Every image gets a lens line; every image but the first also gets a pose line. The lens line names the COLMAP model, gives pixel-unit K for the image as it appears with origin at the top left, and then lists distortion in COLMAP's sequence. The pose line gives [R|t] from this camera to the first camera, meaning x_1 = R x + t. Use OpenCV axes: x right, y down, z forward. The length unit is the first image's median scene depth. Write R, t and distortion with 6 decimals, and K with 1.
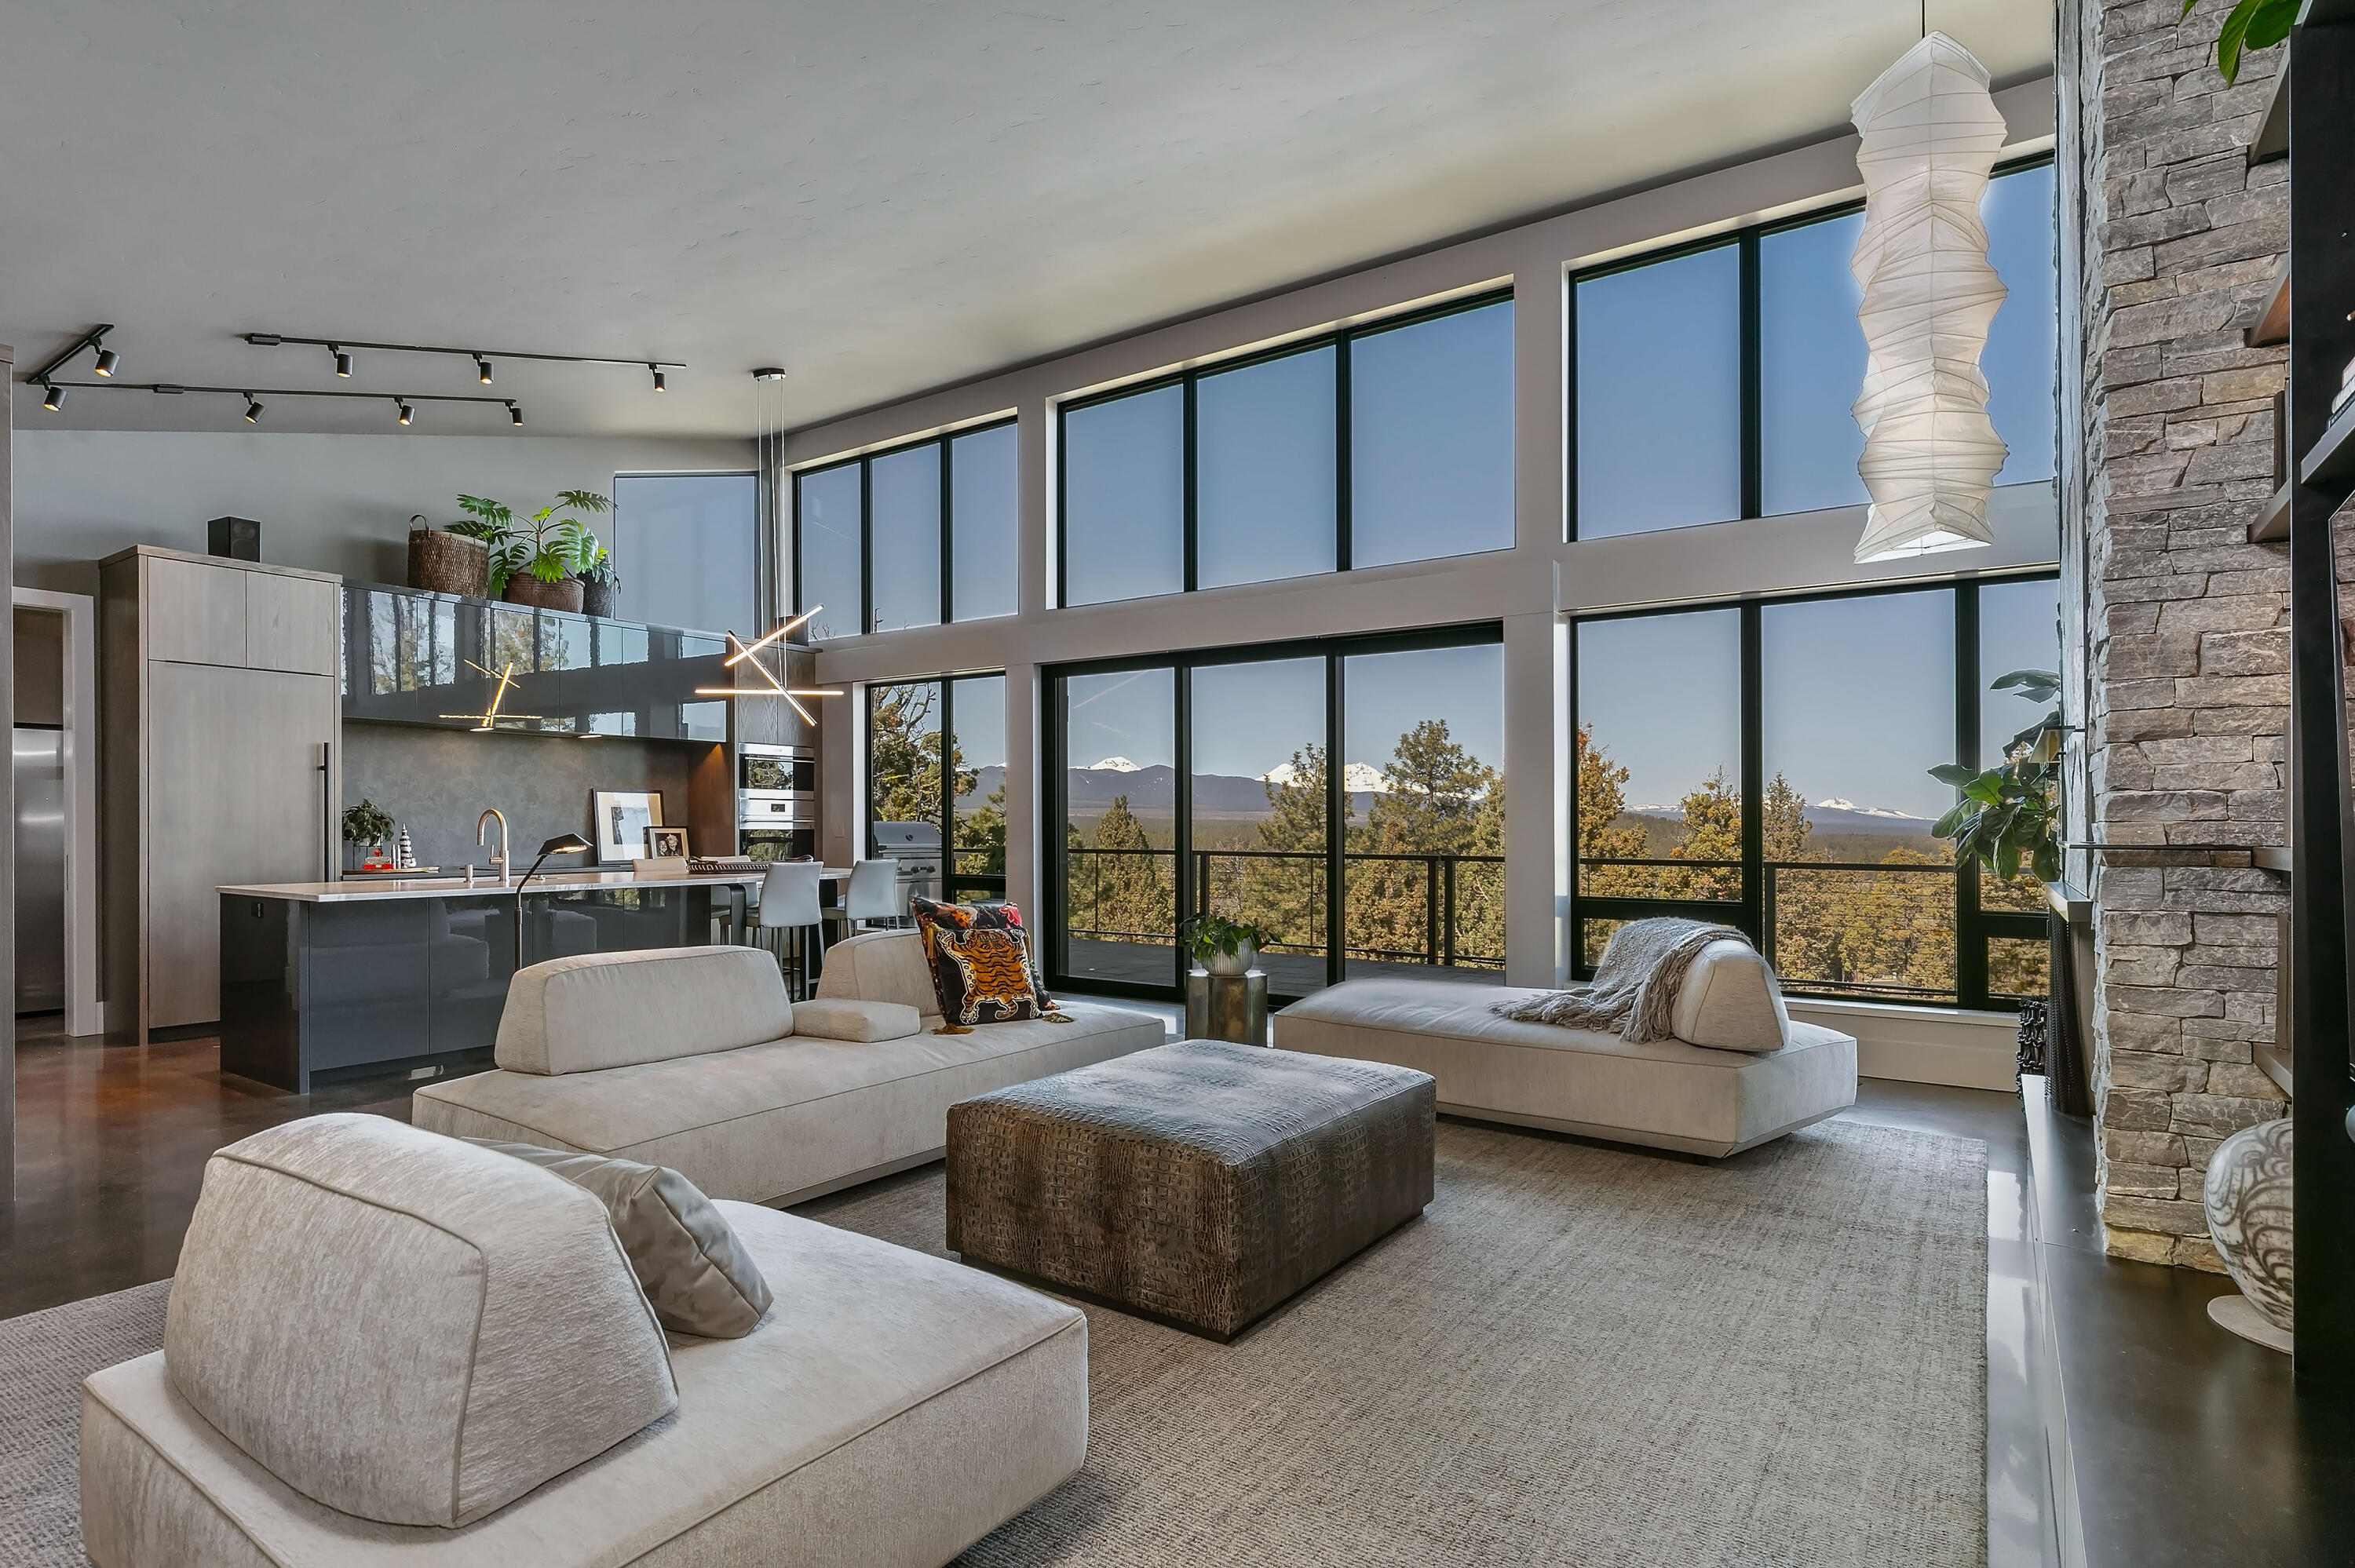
lens RADIAL K [[1237.0, 0, 1165.3], [0, 1237.0, 828.7], [0, 0, 1]] dist [-0.003773, -0.001985]
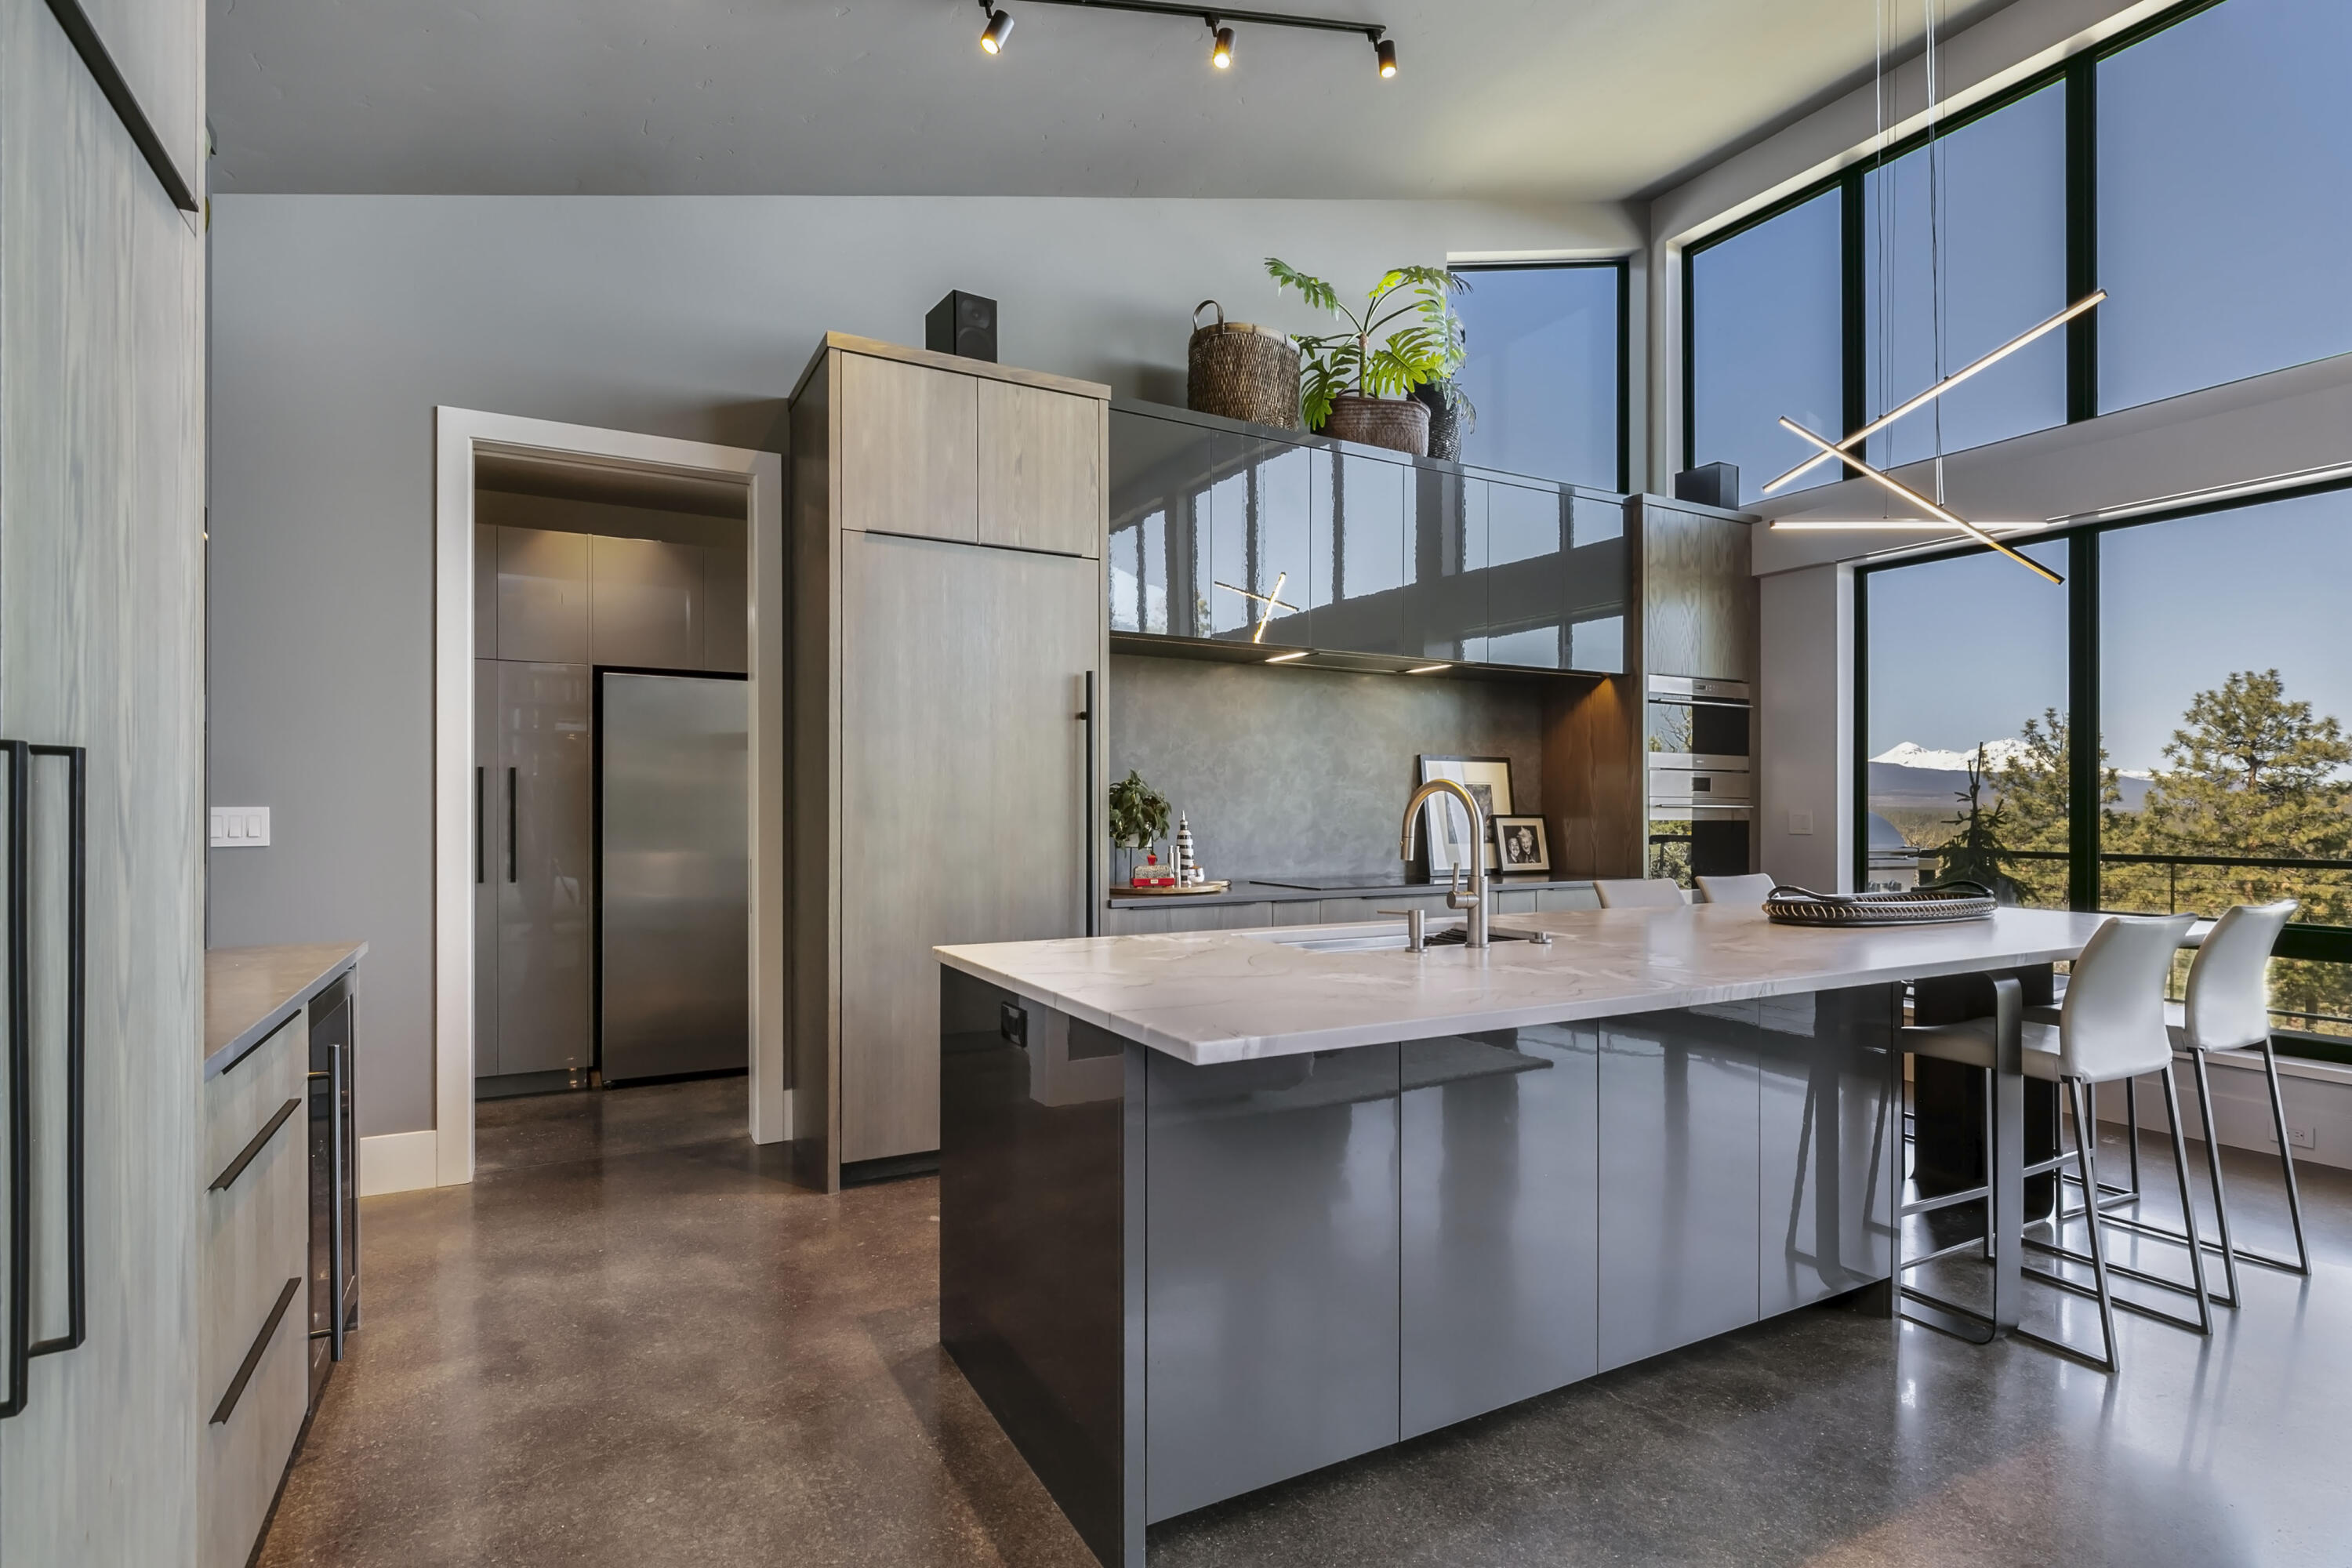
lens RADIAL K [[1138.8, 0, 1119.3], [0, 1138.8, 820.2], [0, 0, 1]] dist [-0.014722, -0.001231]
pose [[0.877513, 0.007277, -0.479497, -0.337659], [-0.003956, 0.999961, 0.007936, -0.003477], [0.479536, -0.005067, 0.877507, 0.441826]]
